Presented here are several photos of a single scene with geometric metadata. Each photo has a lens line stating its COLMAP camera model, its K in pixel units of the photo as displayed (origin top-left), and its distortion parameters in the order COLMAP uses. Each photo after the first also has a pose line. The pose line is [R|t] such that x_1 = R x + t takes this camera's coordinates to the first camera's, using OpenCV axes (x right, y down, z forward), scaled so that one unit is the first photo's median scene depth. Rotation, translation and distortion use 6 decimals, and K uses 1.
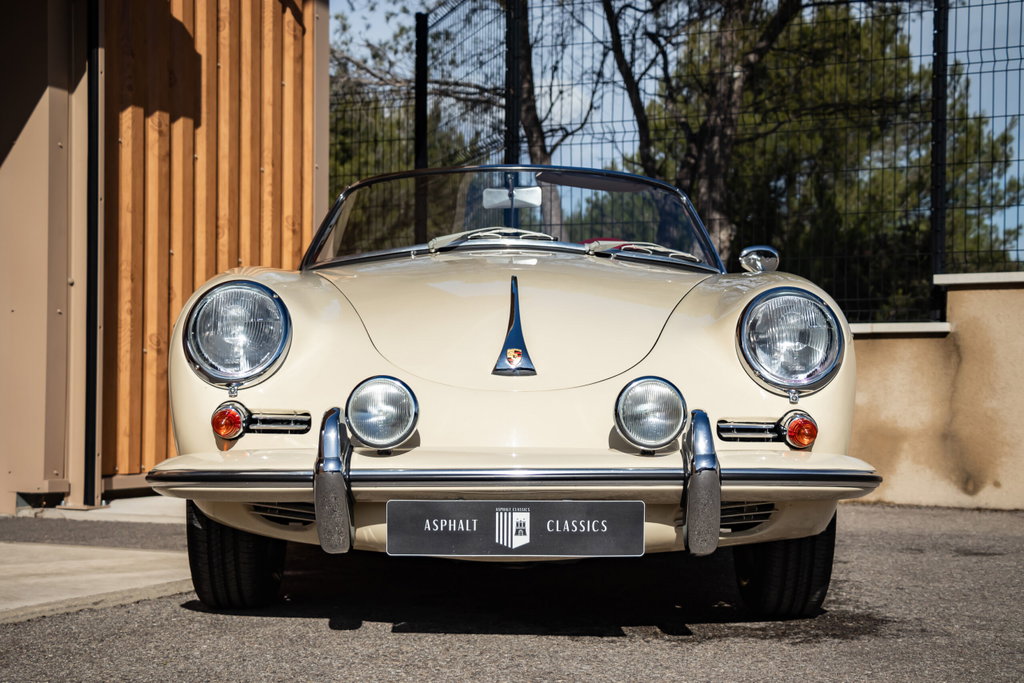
lens RADIAL K [[1784.6, 0, 512.0], [0, 1784.6, 341.5], [0, 0, 1]] dist [0.171484, 0.059189]
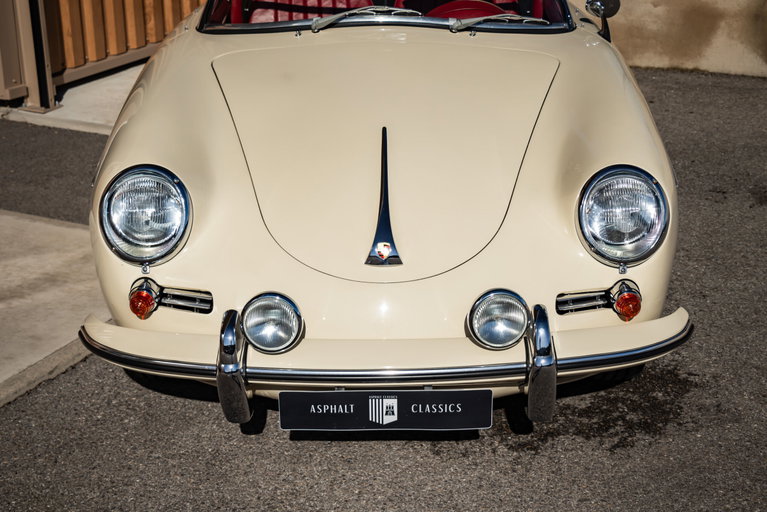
lens RADIAL K [[1387.2, 0, 383.5], [0, 1387.2, 256.0], [0, 0, 1]] dist [0.196965, 0.163643]
pose [[0.999868, -0.007526, -0.014416, 0.013930], [0.012404, 0.926224, 0.376770, -0.324708], [0.010517, -0.376899, 0.926195, 0.156618]]
